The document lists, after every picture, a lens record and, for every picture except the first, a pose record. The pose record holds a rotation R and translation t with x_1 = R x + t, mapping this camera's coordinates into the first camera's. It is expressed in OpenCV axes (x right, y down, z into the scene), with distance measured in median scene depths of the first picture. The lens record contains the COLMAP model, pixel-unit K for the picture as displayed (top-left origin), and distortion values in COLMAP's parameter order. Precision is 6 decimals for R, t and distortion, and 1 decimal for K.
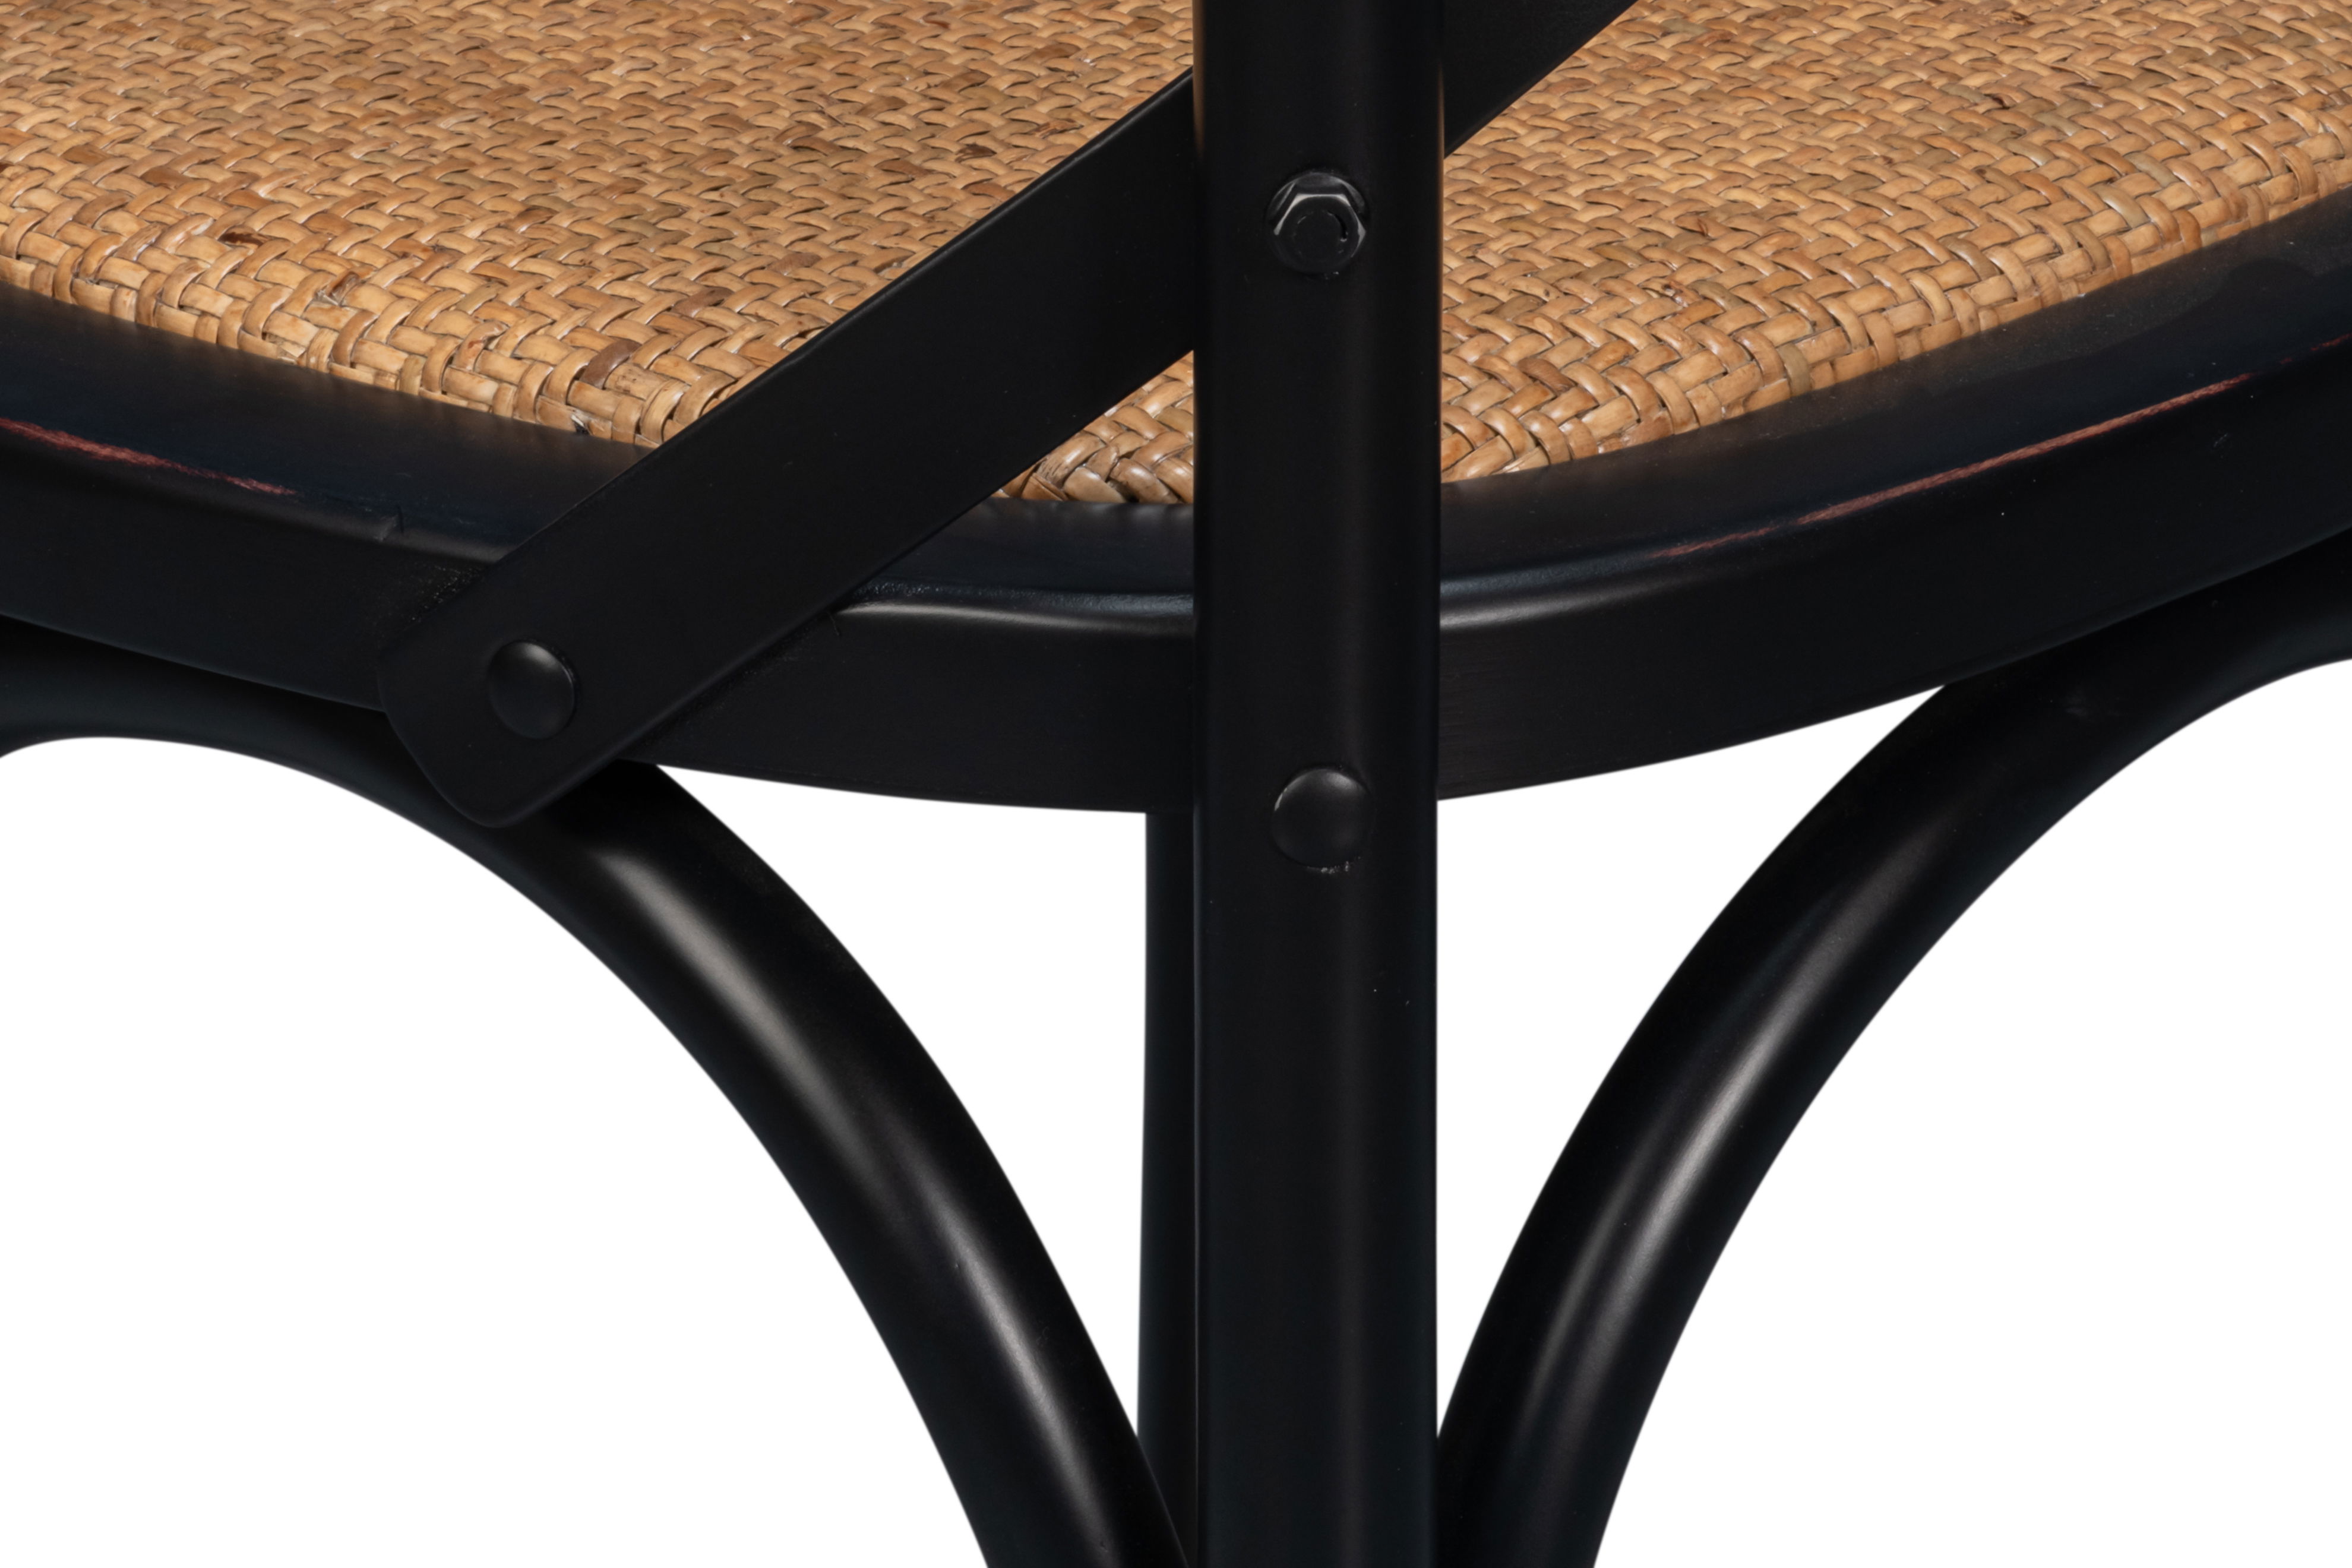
lens RADIAL K [[8339.8, 0, 1176.9], [0, 8339.8, 785.5], [0, 0, 1]] dist [-0.105858, 0.000000]
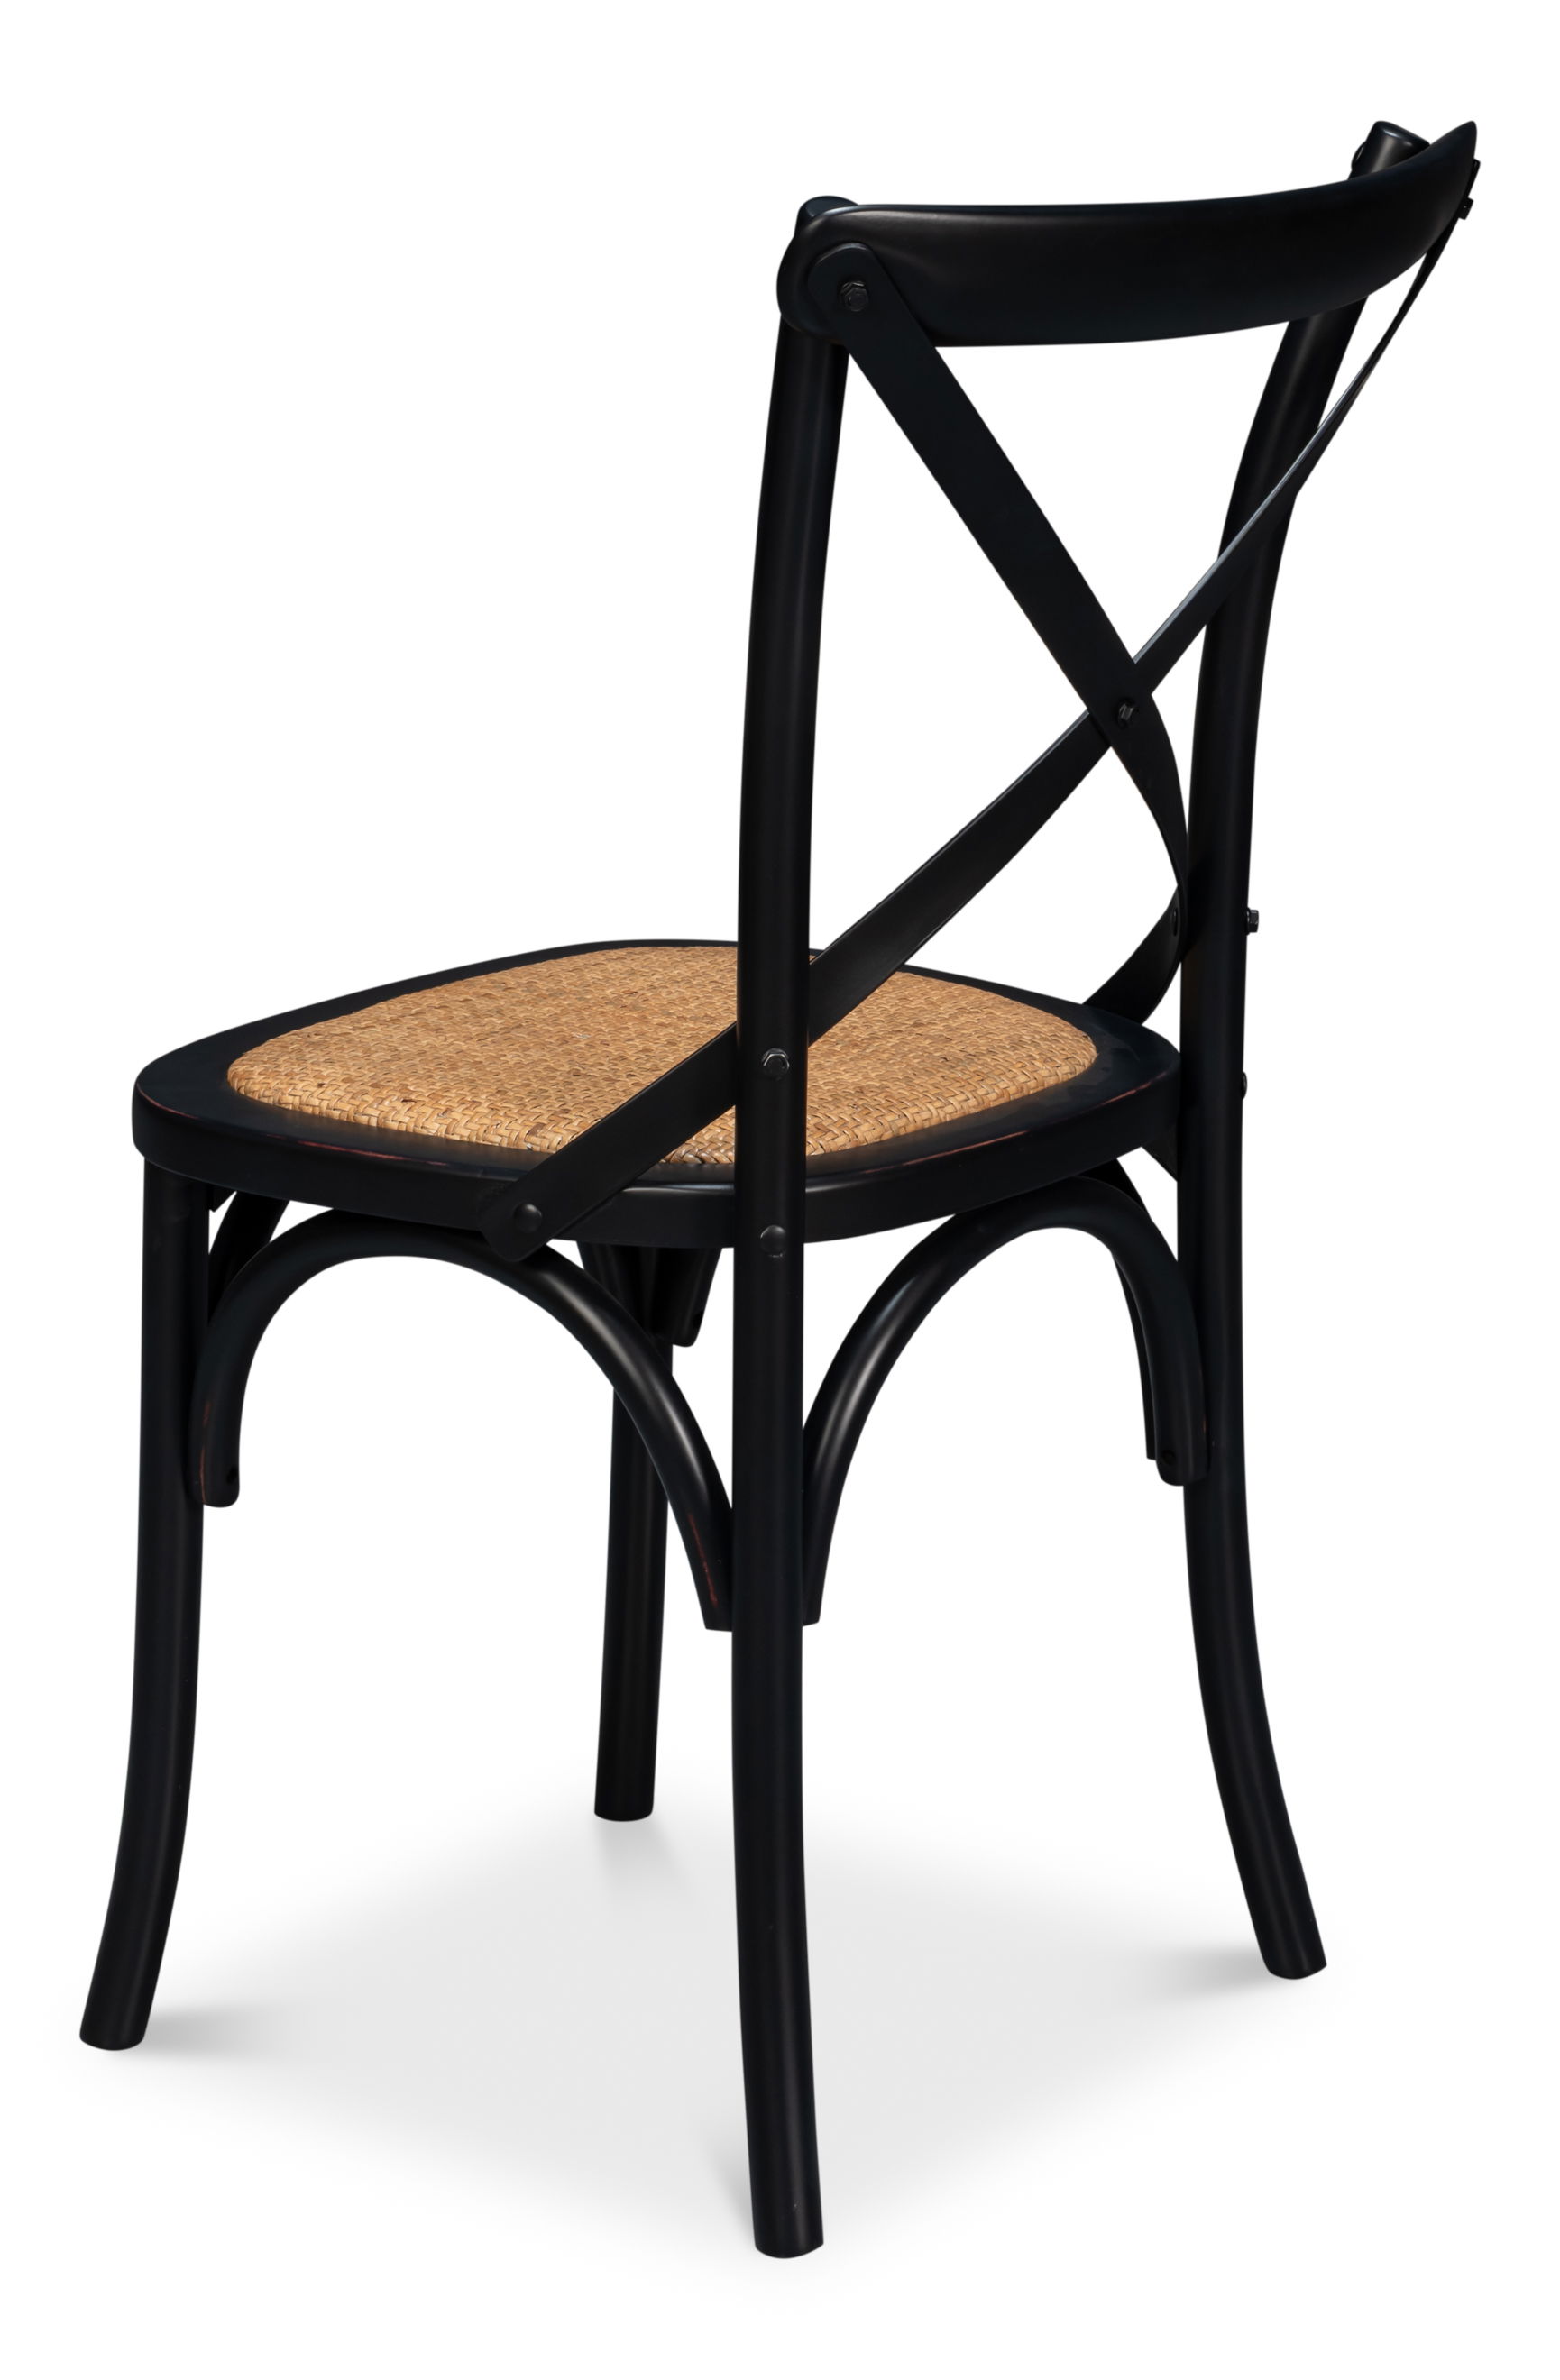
lens RADIAL K [[4589.3, 0, 781.8], [0, 4589.3, 1184.9], [0, 0, 1]] dist [-0.181751, 0.000000]
pose [[0.994403, -0.011445, 0.105033, -0.158284], [0.023564, 0.993100, -0.114875, 0.176583], [-0.102993, 0.116707, 0.987812, -0.774488]]
